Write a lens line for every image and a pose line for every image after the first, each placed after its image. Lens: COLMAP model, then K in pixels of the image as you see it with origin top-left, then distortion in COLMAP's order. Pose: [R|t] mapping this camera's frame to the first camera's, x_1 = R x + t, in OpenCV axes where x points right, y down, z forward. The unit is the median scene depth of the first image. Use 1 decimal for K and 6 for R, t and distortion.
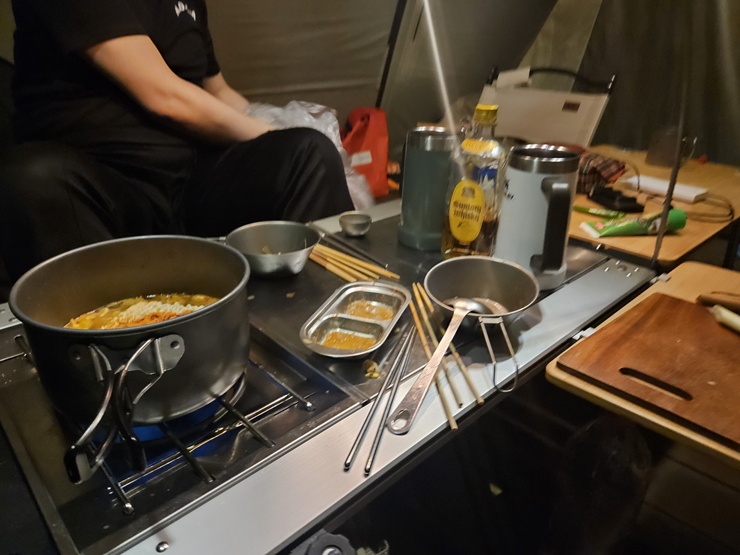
lens RADIAL K [[501.8, 0, 370.0], [0, 501.8, 277.5], [0, 0, 1]] dist [-0.003303, -0.002103]
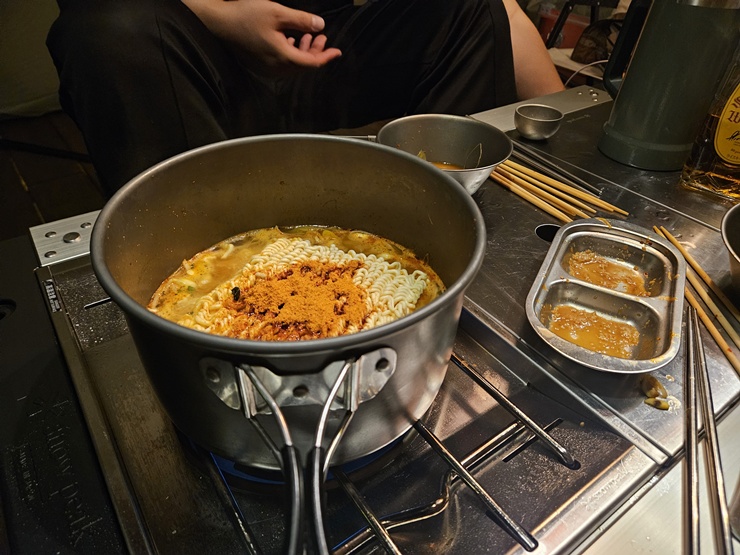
lens RADIAL K [[514.7, 0, 370.0], [0, 514.7, 277.5], [0, 0, 1]] dist [0.033311, -0.002504]
pose [[0.986439, 0.100405, -0.129837, -0.233460], [-0.070620, 0.973733, 0.216466, -0.054462], [0.148160, -0.204362, 0.967618, 0.329380]]
